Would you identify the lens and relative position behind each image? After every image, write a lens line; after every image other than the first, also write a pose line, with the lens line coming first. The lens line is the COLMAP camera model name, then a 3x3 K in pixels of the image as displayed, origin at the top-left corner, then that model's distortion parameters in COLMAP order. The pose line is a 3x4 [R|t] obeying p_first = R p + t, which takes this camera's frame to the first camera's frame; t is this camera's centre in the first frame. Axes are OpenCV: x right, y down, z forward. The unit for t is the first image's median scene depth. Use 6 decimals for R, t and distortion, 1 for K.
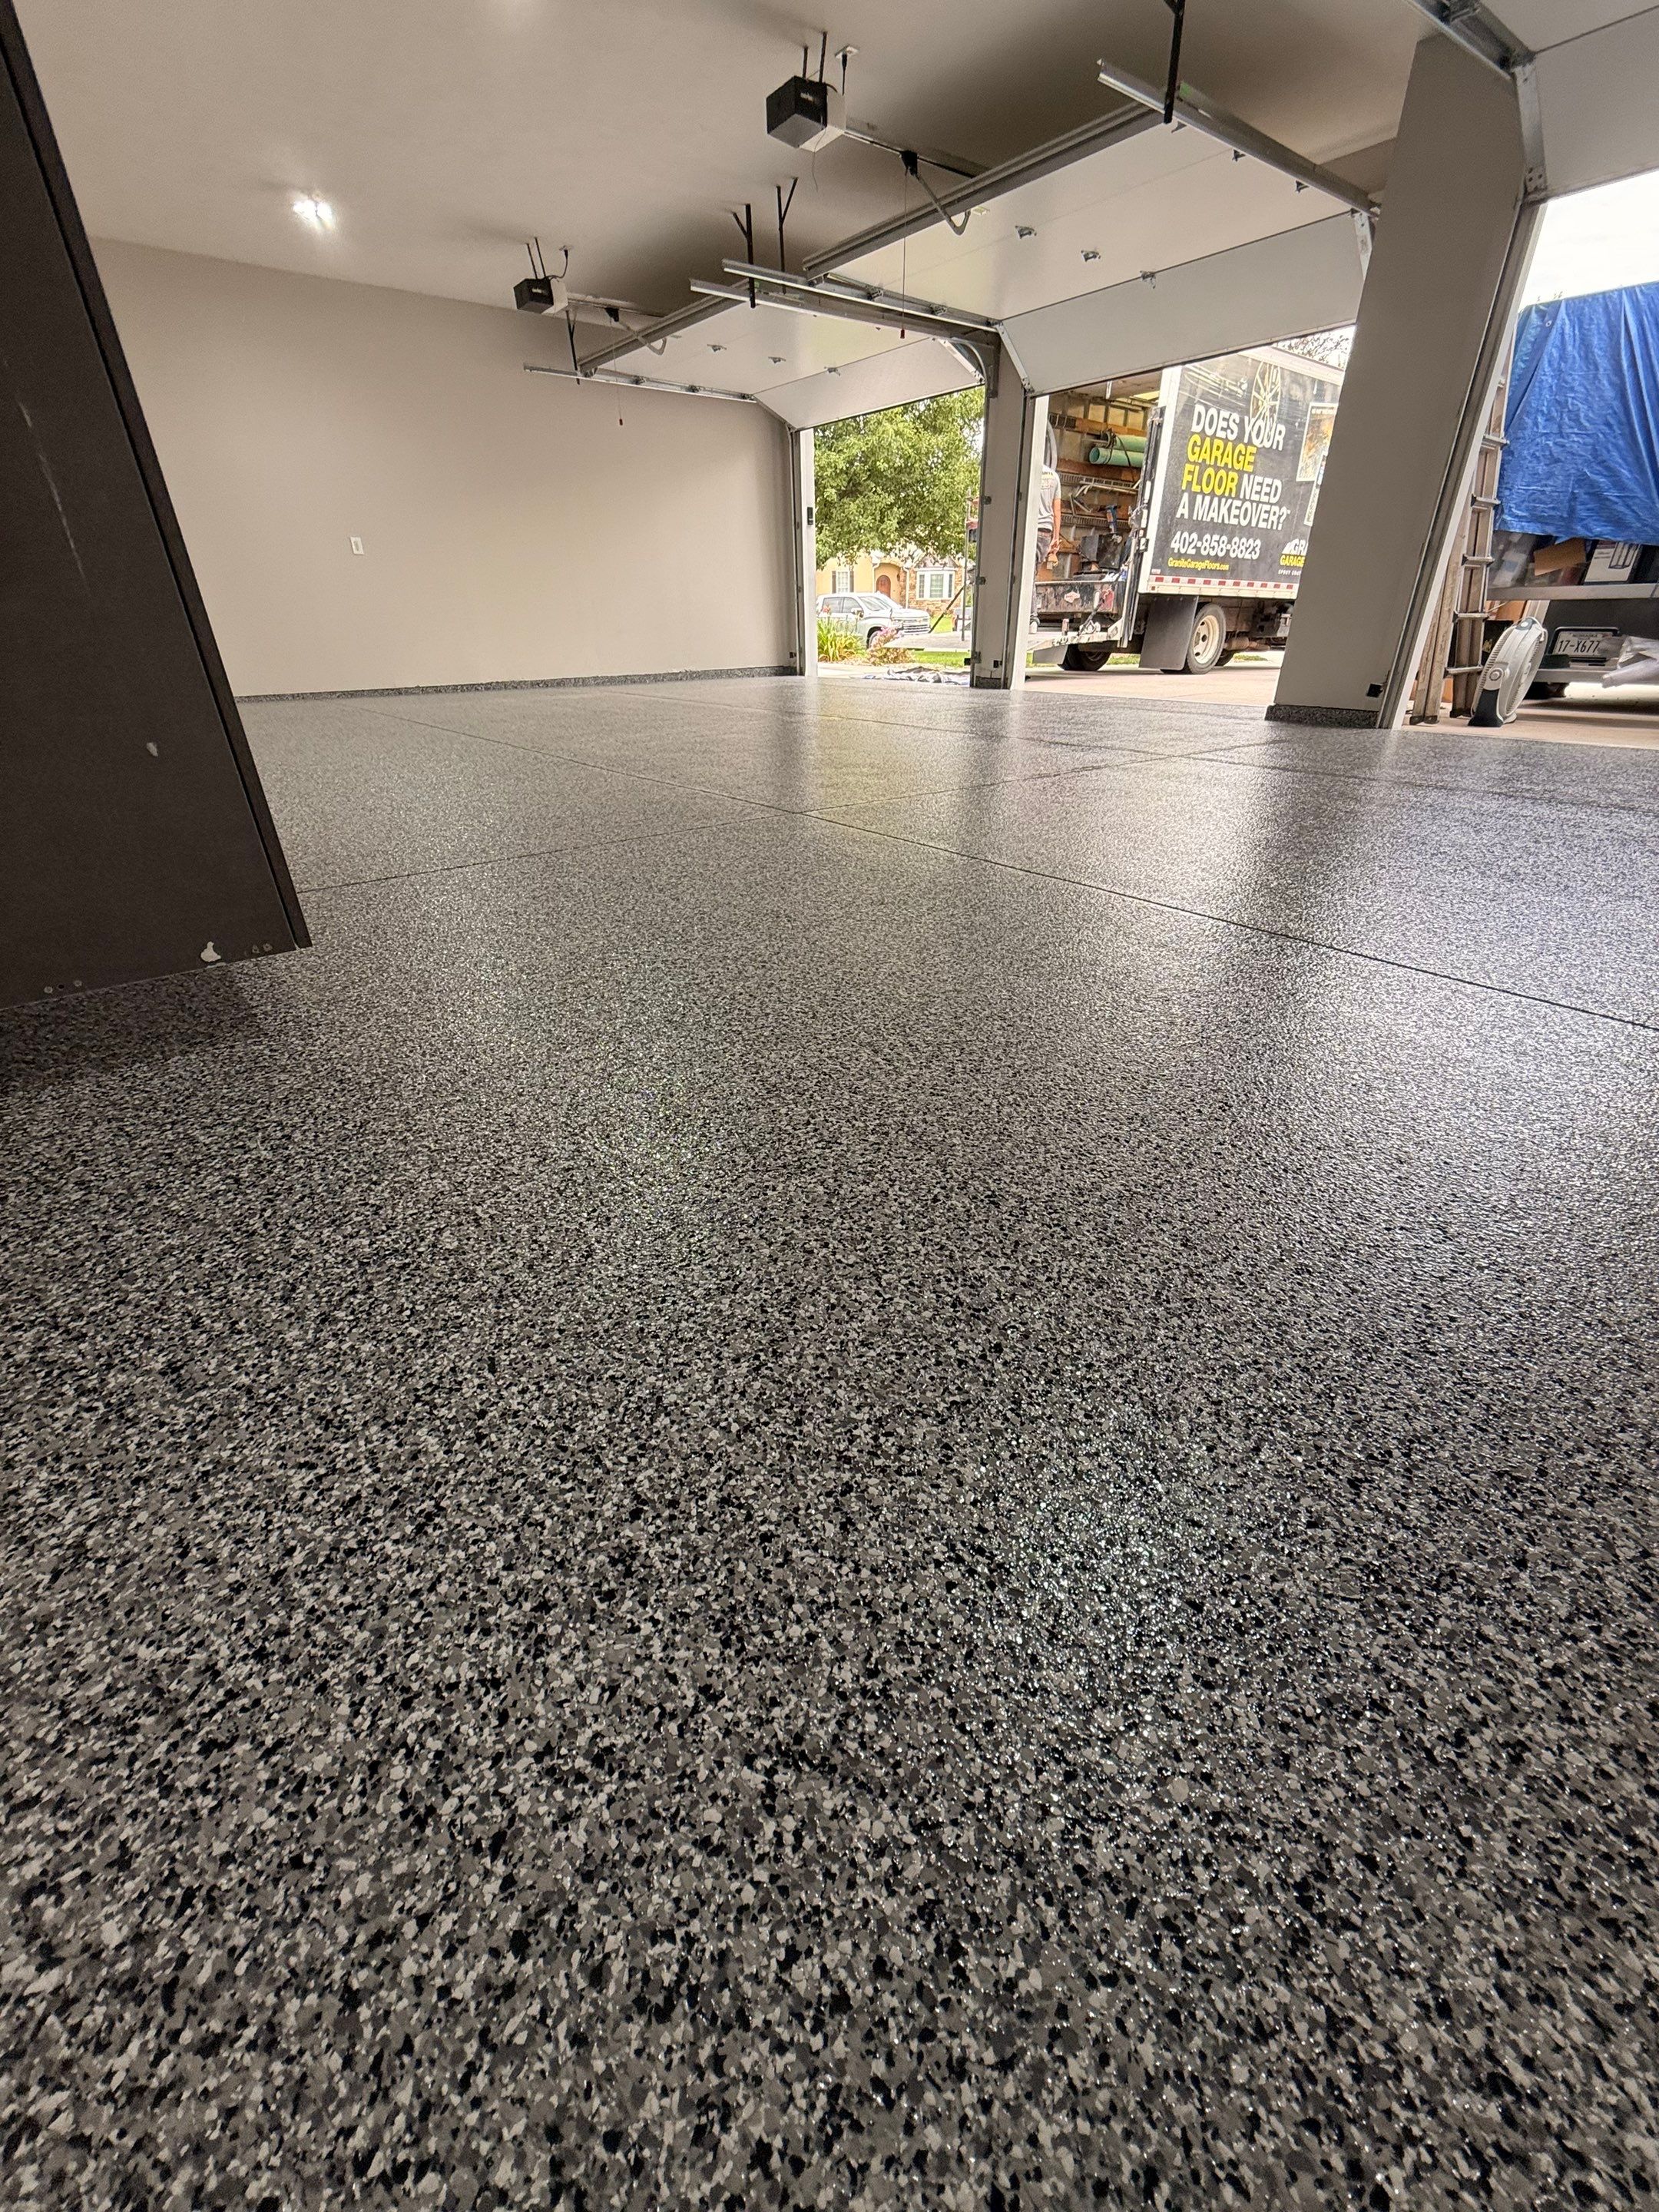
lens RADIAL K [[875.4, 0, 830.3], [0, 875.4, 1097.5], [0, 0, 1]] dist [0.000181, 0.000044]
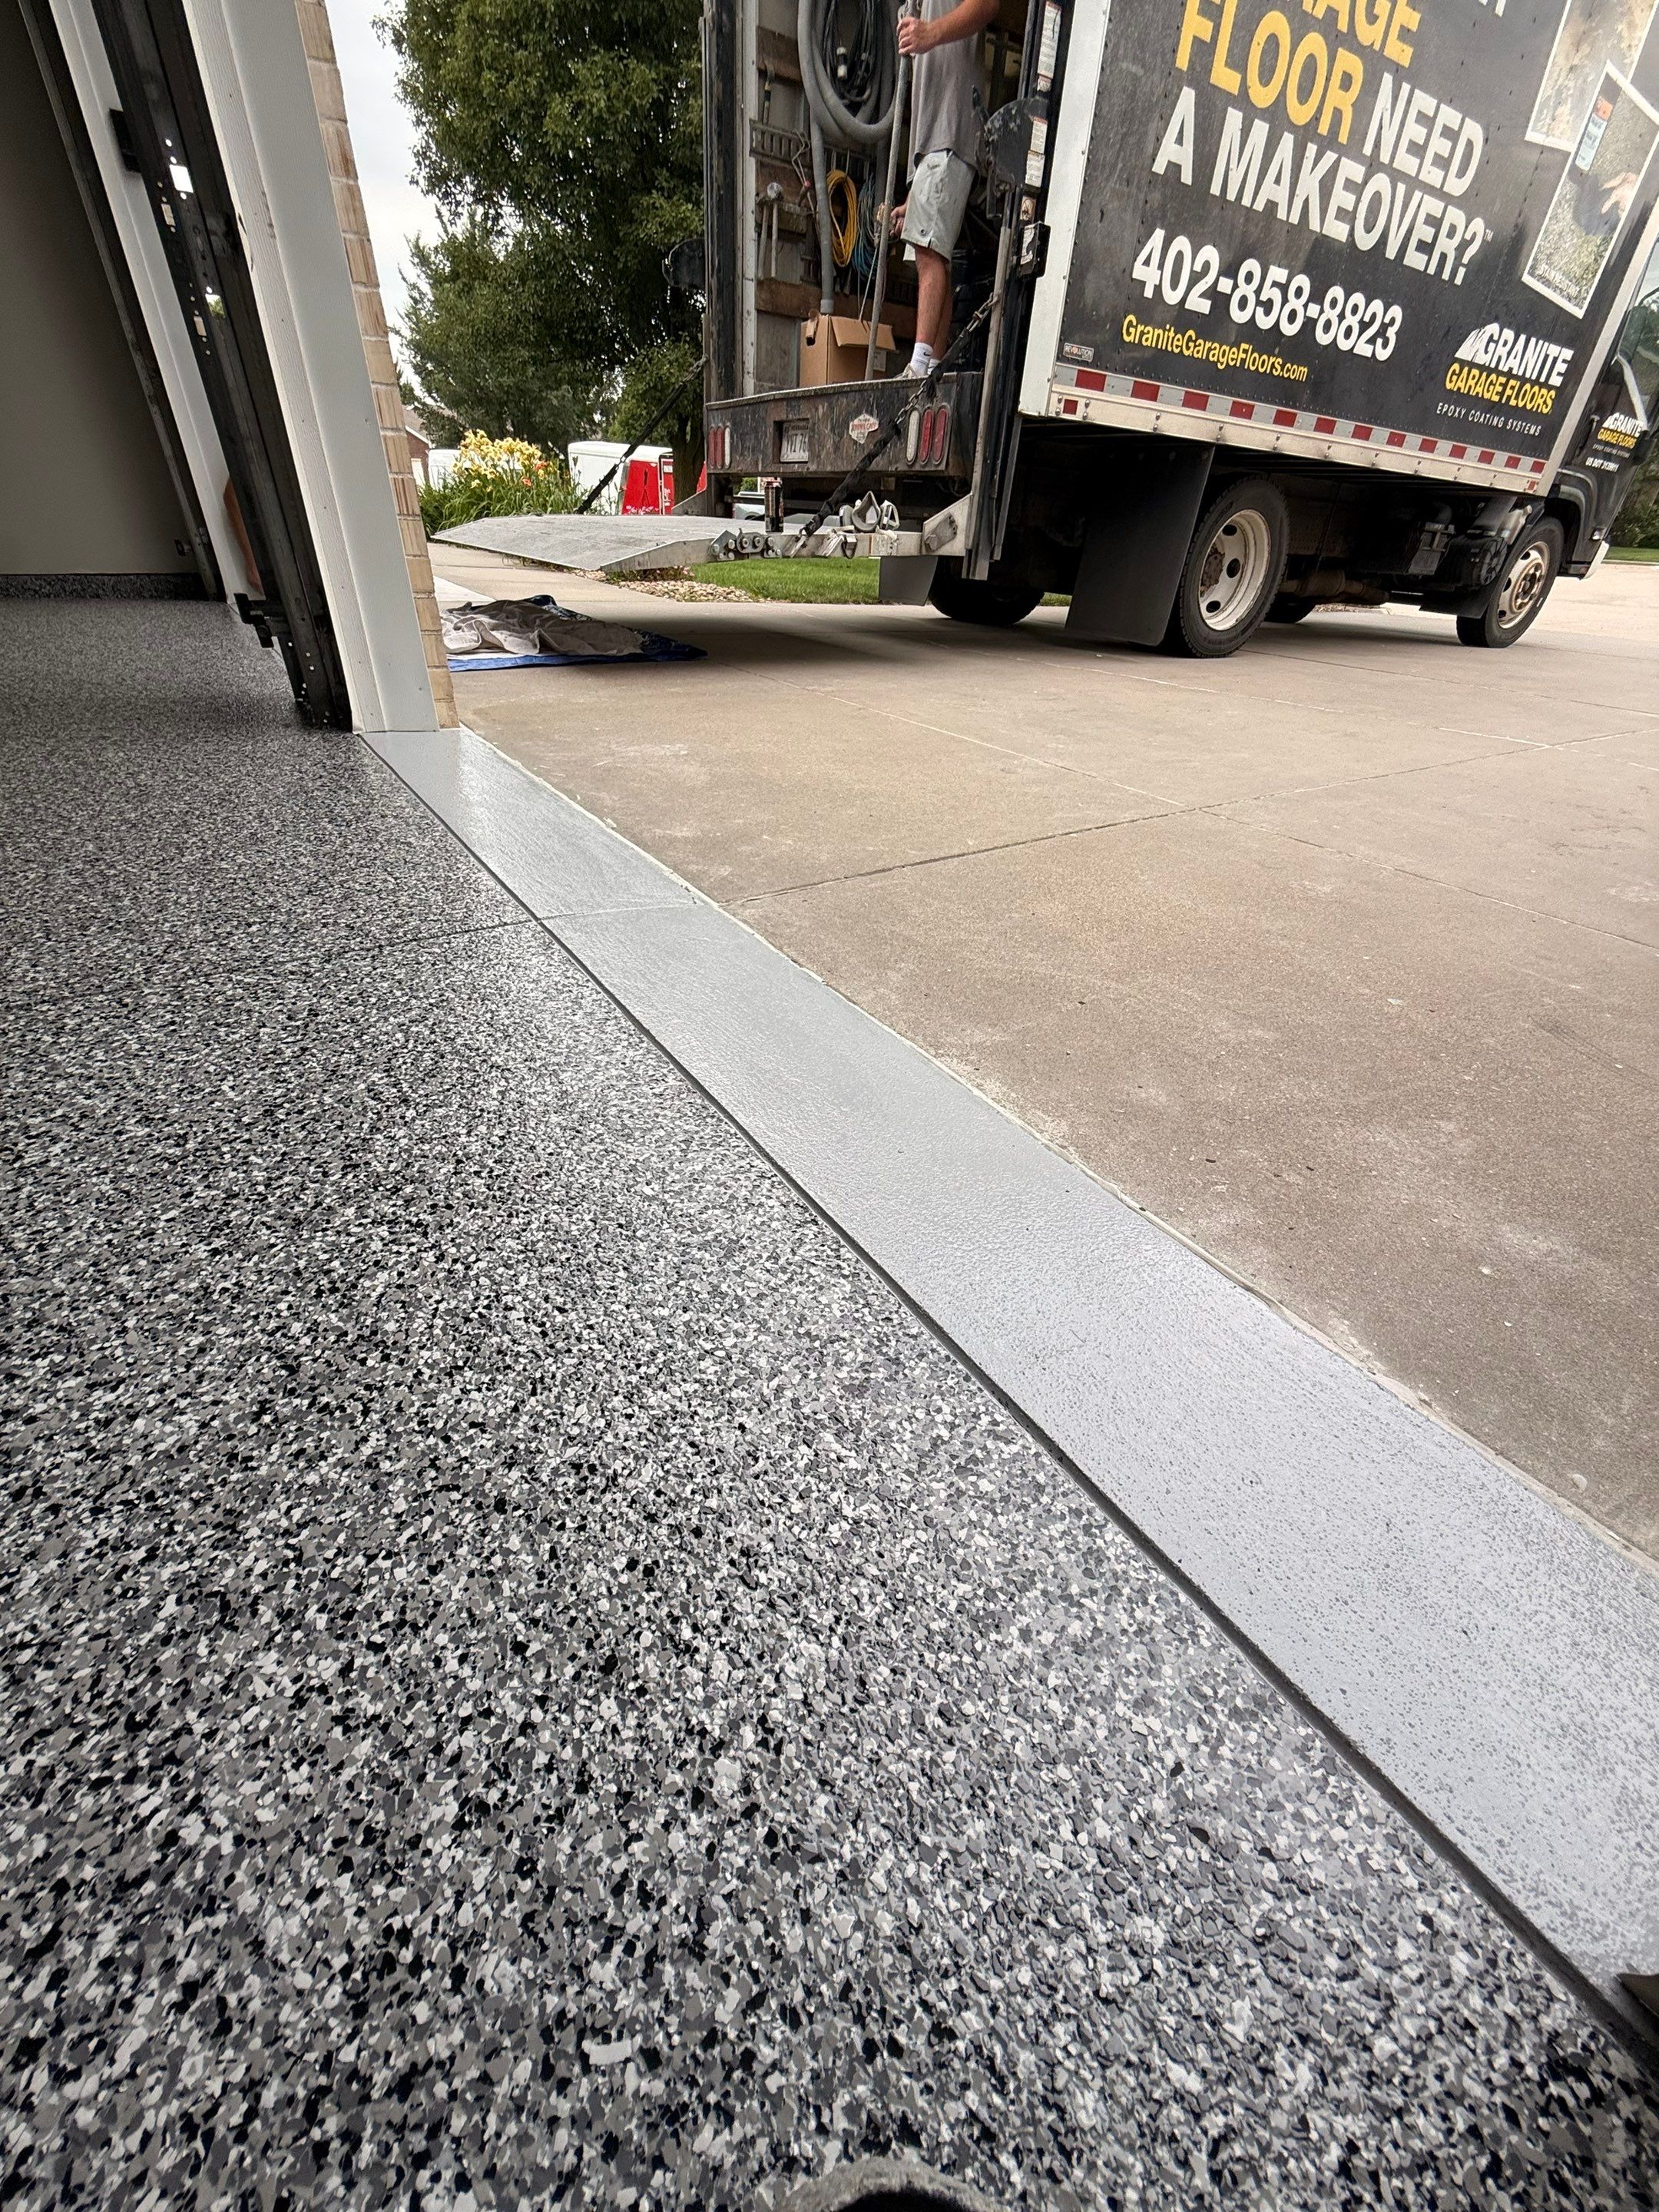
lens RADIAL K [[875.4, 0, 831.0], [0, 875.4, 1110.3], [0, 0, 1]] dist [0.000181, 0.000044]
pose [[0.995343, 0.087670, -0.040074, 0.302931], [-0.083516, 0.991905, 0.095654, -0.319454], [0.048136, -0.091862, 0.994608, 0.603665]]
